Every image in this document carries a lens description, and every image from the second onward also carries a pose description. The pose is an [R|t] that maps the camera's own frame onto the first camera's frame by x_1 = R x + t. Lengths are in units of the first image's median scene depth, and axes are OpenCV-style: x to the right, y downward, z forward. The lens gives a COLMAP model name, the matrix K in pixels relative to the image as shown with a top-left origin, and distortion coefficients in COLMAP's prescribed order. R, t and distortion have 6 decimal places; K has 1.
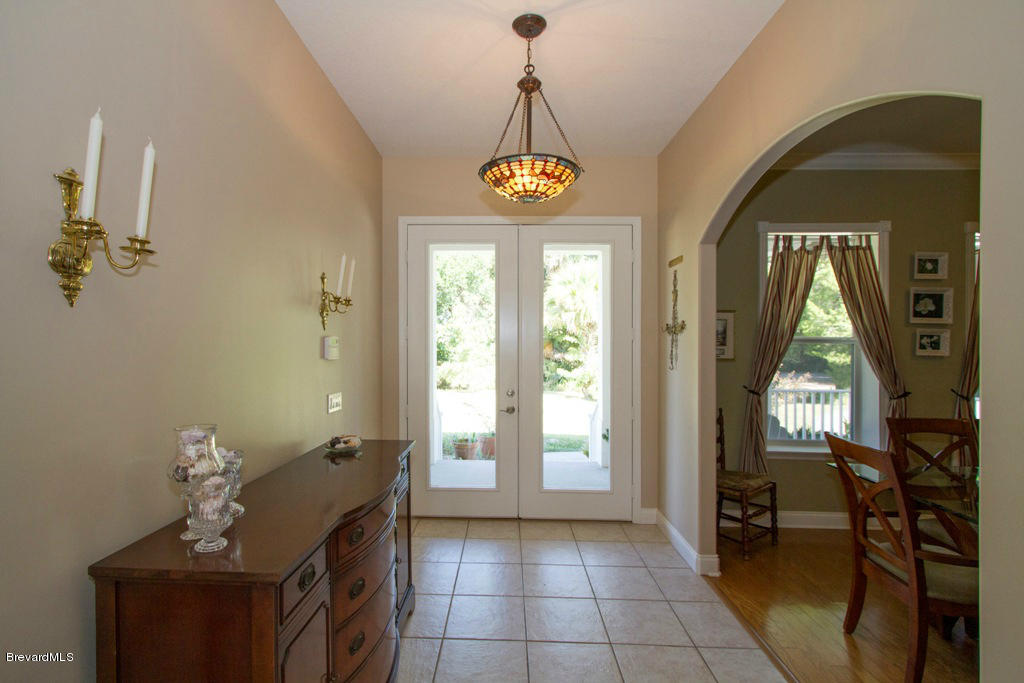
lens RADIAL K [[490.6, 0, 499.2], [0, 490.6, 343.4], [0, 0, 1]] dist [-0.003009, 0.000041]
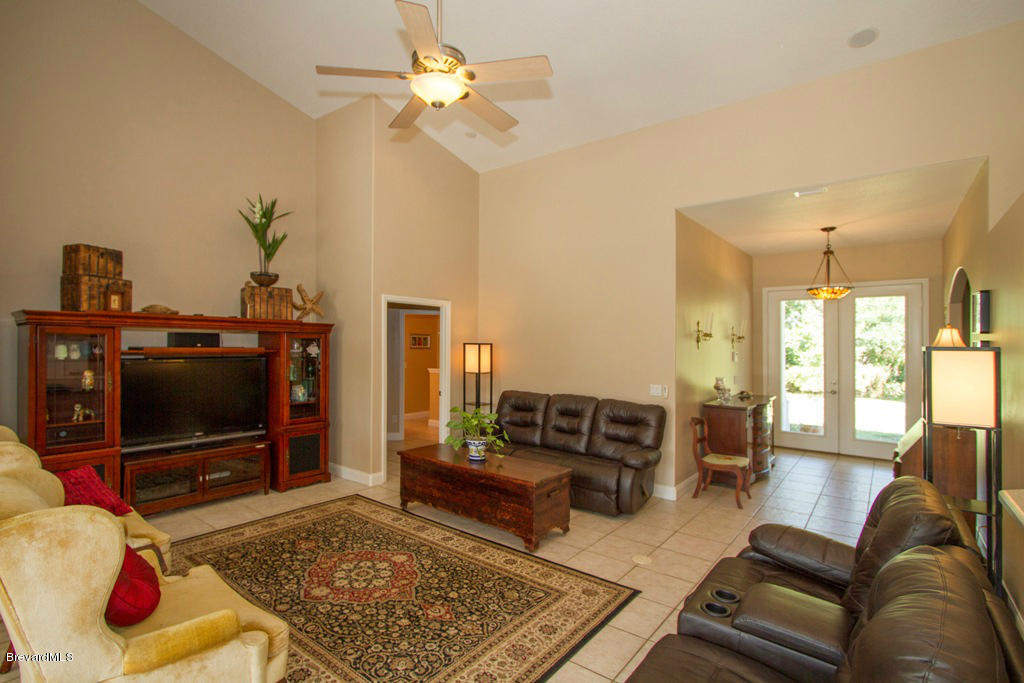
lens RADIAL K [[490.6, 0, 499.2], [0, 490.6, 343.4], [0, 0, 1]] dist [-0.003009, 0.000041]
pose [[0.794153, -0.001896, -0.607715, 0.146730], [-0.000360, 0.999993, -0.003589, -0.035254], [0.607717, 0.003069, 0.794147, -1.193787]]
